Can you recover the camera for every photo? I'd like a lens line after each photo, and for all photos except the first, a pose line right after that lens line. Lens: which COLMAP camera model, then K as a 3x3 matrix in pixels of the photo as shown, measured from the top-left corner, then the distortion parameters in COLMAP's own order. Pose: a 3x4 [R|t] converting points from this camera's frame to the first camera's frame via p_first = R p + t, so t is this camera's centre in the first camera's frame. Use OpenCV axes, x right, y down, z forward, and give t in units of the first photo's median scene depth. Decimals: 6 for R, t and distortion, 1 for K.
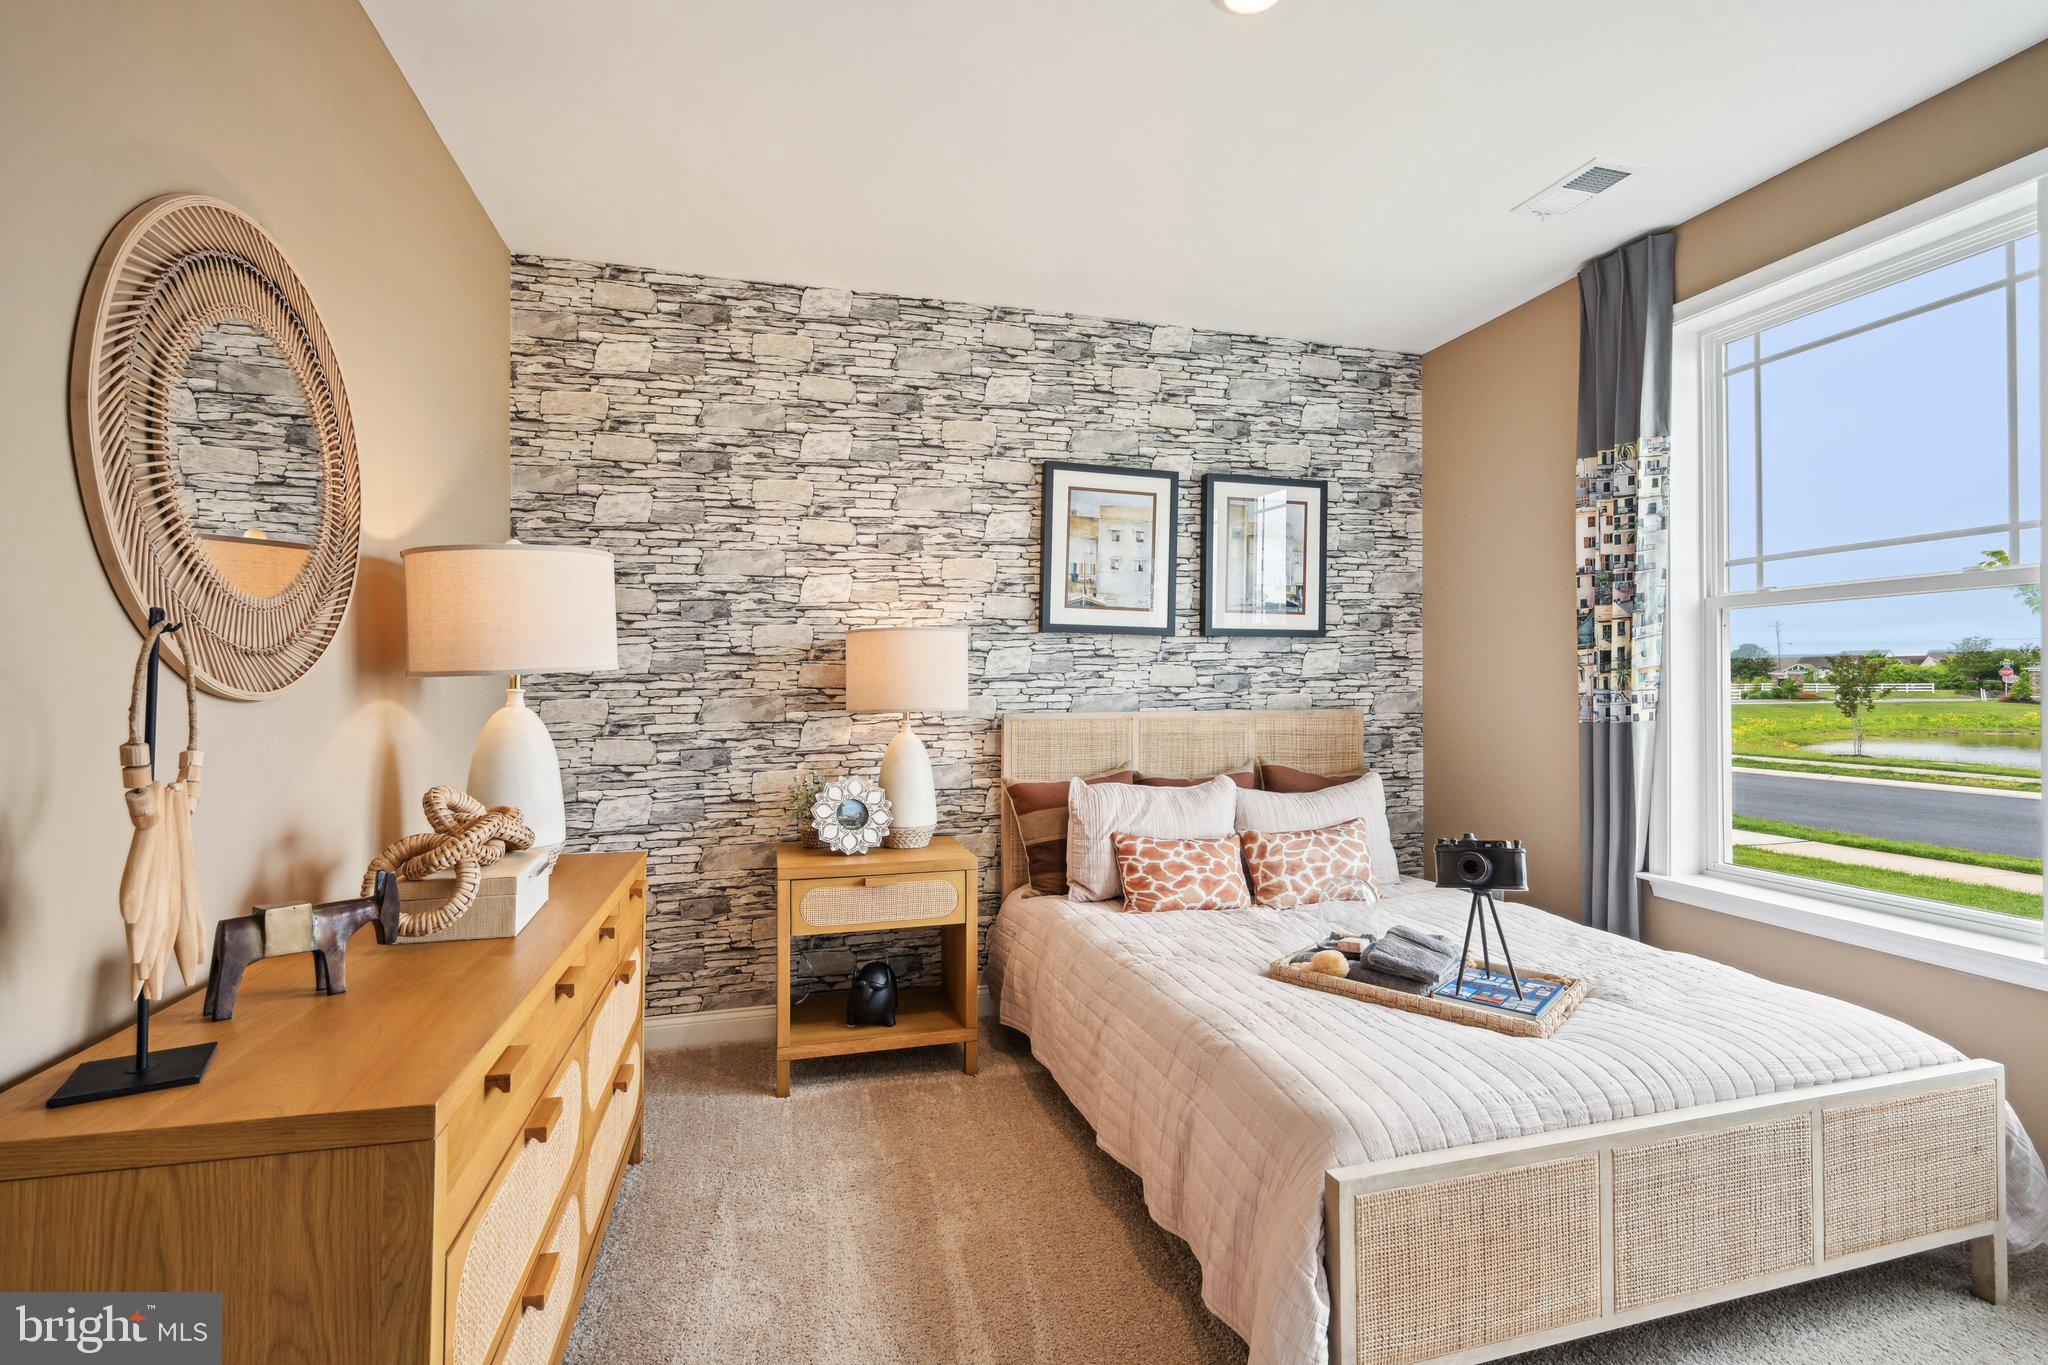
lens RADIAL K [[903.8, 0, 1020.3], [0, 903.8, 680.4], [0, 0, 1]] dist [0.000303, -0.000044]
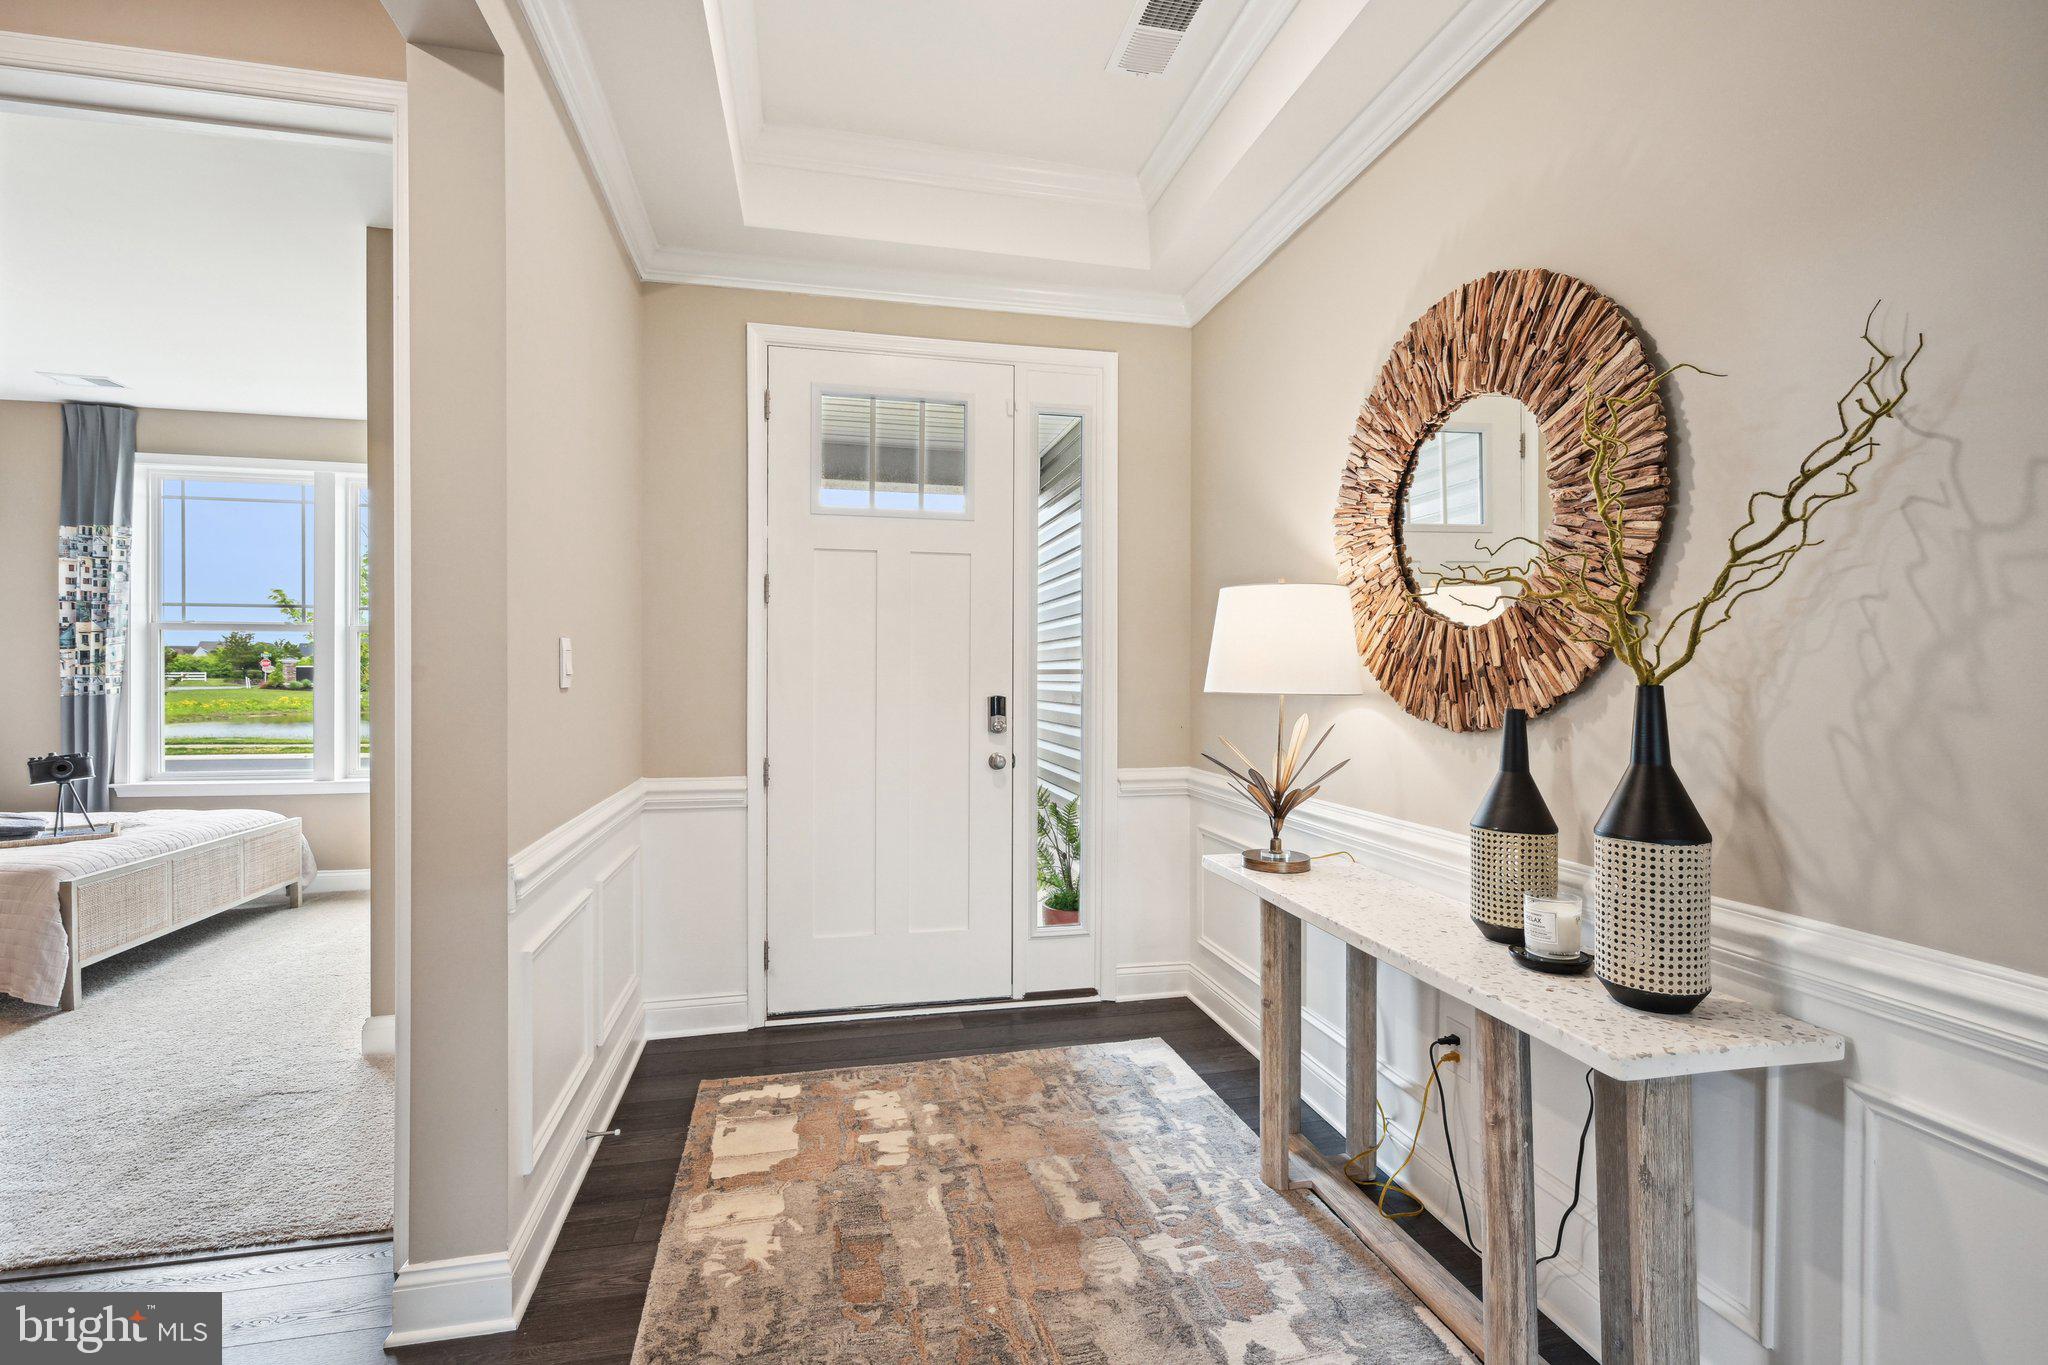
lens RADIAL K [[903.8, 0, 1020.3], [0, 903.8, 680.4], [0, 0, 1]] dist [0.000303, -0.000044]
pose [[0.045294, -0.001504, 0.998973, -0.901611], [-0.011055, 0.999937, 0.002006, -0.001708], [-0.998913, -0.011134, 0.045275, -0.752221]]
